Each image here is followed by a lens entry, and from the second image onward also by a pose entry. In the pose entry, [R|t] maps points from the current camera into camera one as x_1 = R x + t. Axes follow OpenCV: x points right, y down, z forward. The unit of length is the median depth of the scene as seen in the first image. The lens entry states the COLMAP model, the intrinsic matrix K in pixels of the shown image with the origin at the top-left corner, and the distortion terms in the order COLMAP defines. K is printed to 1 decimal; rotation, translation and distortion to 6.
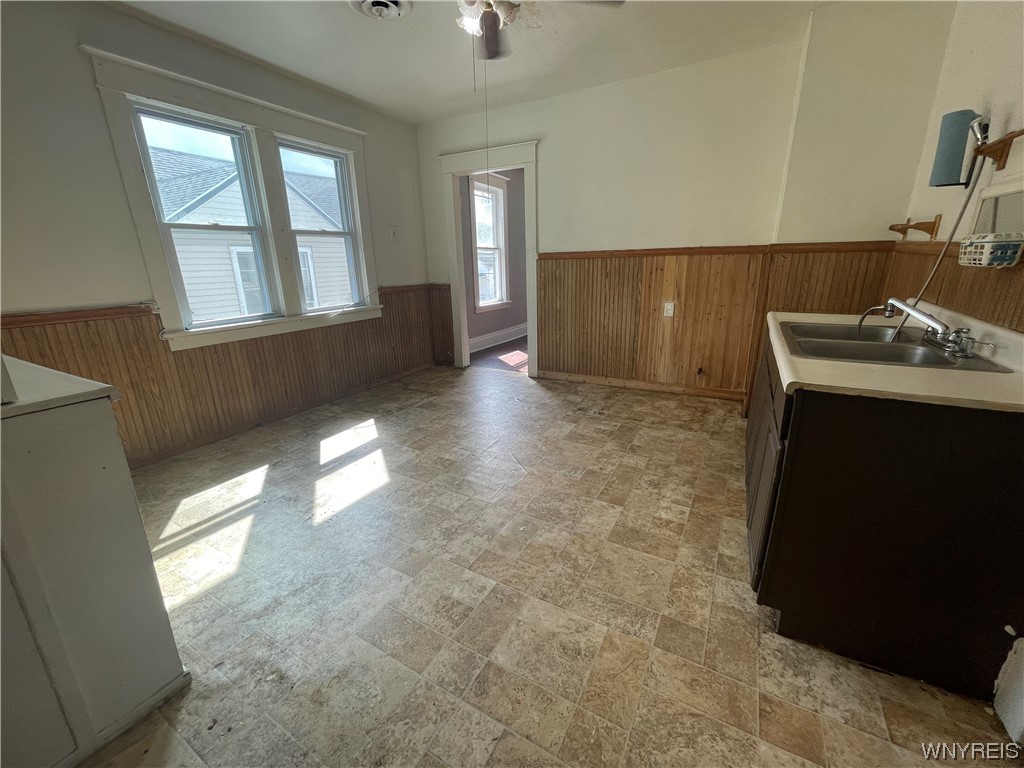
lens RADIAL K [[415.0, 0, 511.4], [0, 415.0, 382.4], [0, 0, 1]] dist [-0.006073, 0.001097]
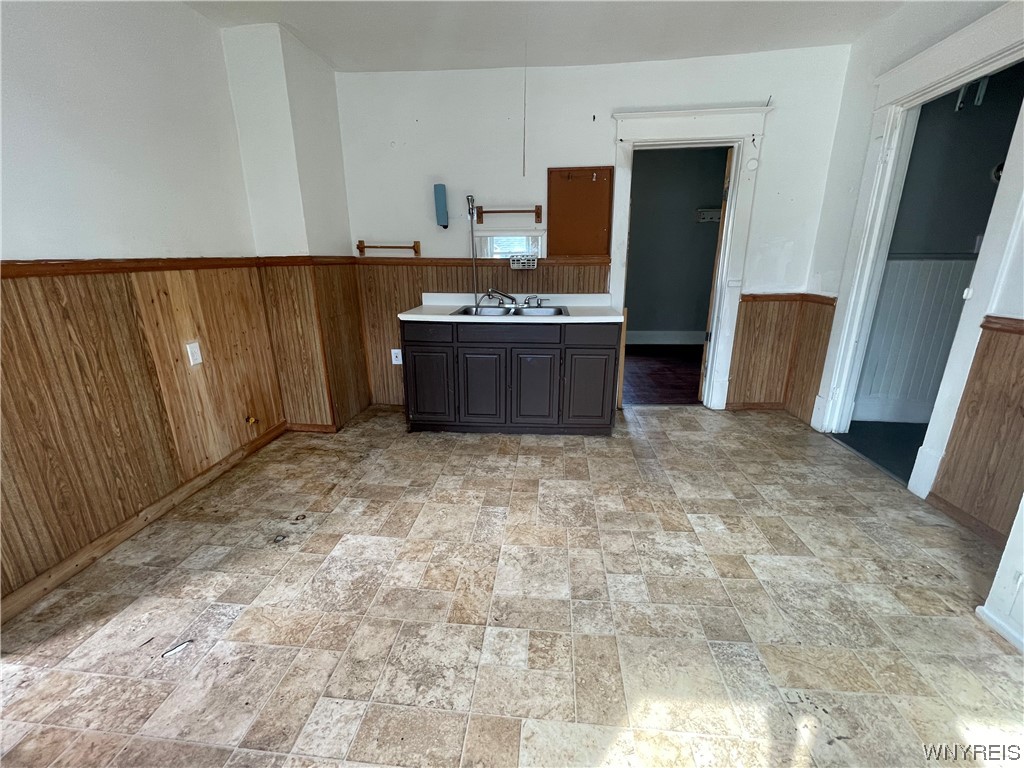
lens RADIAL K [[415.0, 0, 511.4], [0, 415.0, 382.4], [0, 0, 1]] dist [-0.006073, 0.001097]
pose [[-0.404854, -0.236843, 0.883175, -0.445405], [0.284752, 0.885186, 0.367915, -0.262727], [-0.868913, 0.400438, -0.290929, 0.881384]]
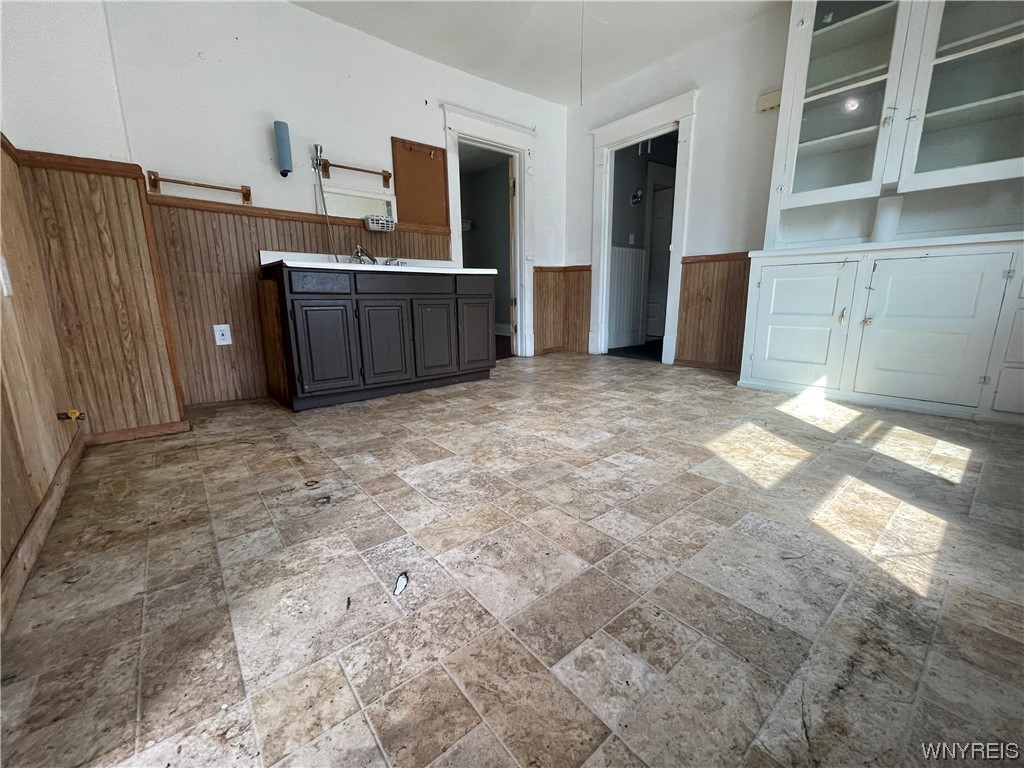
lens RADIAL K [[415.0, 0, 511.4], [0, 415.0, 382.4], [0, 0, 1]] dist [-0.006073, 0.001097]
pose [[-0.931801, -0.049561, 0.359571, -0.168177], [0.131914, 0.876657, 0.462678, -0.227789], [-0.338151, 0.478556, -0.810332, 1.336622]]
